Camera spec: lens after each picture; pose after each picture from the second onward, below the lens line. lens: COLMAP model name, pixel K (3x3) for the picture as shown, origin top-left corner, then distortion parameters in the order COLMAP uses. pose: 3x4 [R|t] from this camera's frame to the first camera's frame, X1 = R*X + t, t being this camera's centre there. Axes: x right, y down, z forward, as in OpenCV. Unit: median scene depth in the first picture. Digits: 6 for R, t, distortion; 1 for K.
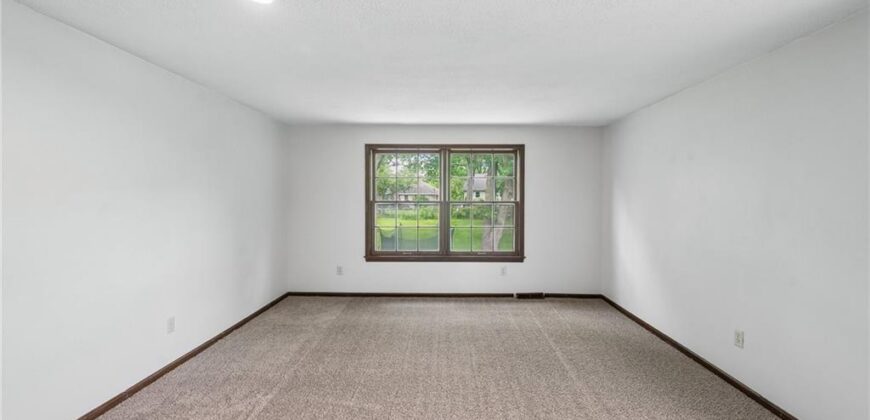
lens RADIAL K [[372.1, 0, 435.0], [0, 372.1, 210.0], [0, 0, 1]] dist [-0.000963, -0.000092]
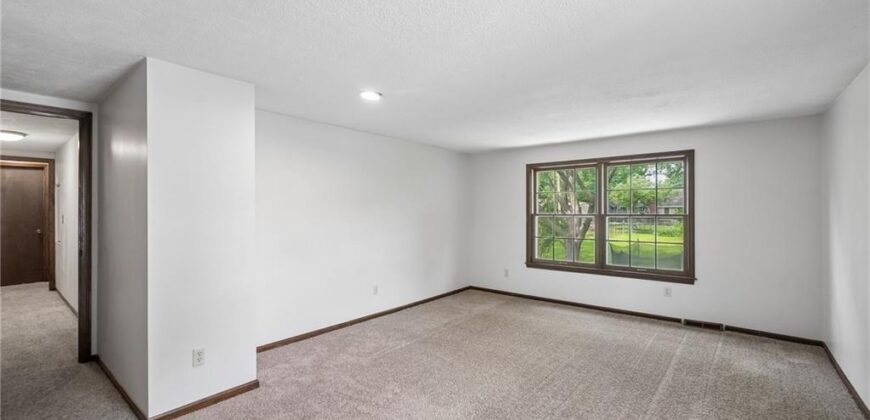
lens RADIAL K [[372.1, 0, 435.0], [0, 372.1, 210.0], [0, 0, 1]] dist [-0.000963, -0.000092]
pose [[0.771416, -0.005598, -0.636306, 0.323658], [-0.017848, 0.999378, -0.030430, 0.003611], [0.636080, 0.034831, 0.770836, -0.060575]]
